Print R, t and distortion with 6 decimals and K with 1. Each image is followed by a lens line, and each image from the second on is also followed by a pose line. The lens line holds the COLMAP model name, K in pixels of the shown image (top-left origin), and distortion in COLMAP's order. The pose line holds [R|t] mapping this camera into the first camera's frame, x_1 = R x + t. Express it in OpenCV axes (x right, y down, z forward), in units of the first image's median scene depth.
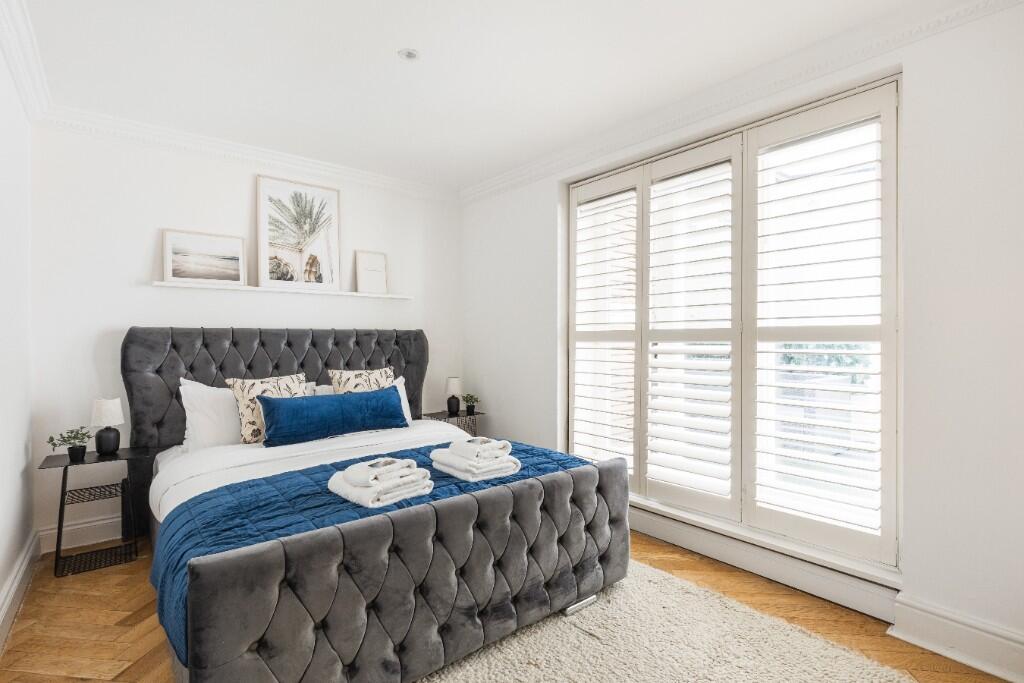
lens RADIAL K [[511.8, 0, 512.1], [0, 511.8, 345.2], [0, 0, 1]] dist [-0.000378, -0.000276]
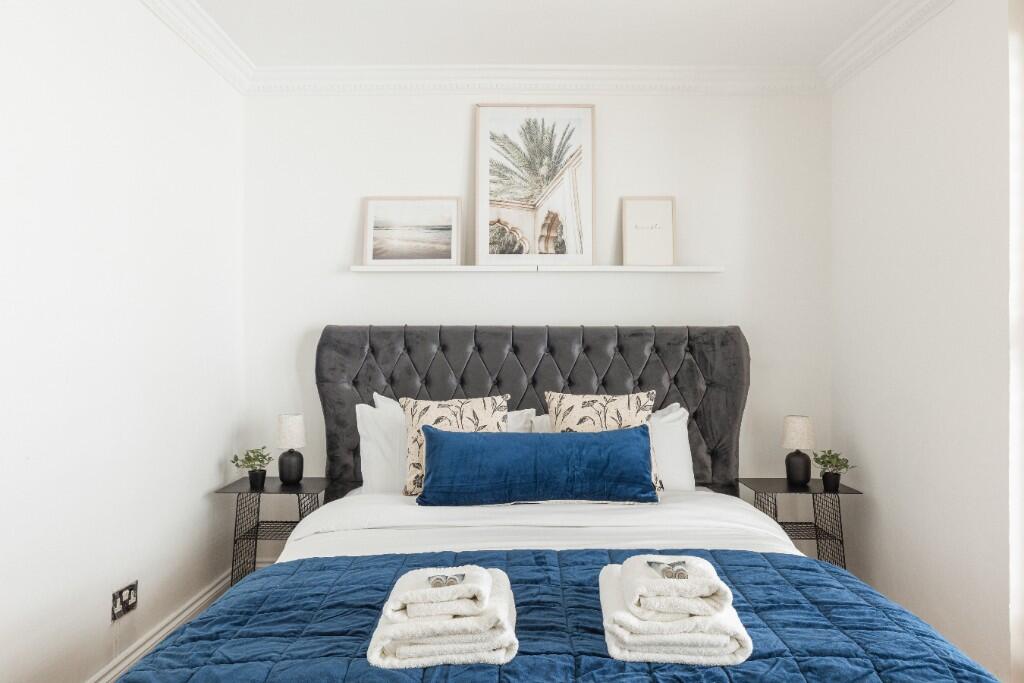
lens RADIAL K [[722.7, 0, 512.2], [0, 722.7, 337.1], [0, 0, 1]] dist [0.003196, -0.000352]
pose [[0.764644, 0.002496, -0.644448, 0.182257], [-0.013344, 0.999839, -0.011959, -0.007288], [0.644315, 0.017744, 0.764554, 0.305238]]
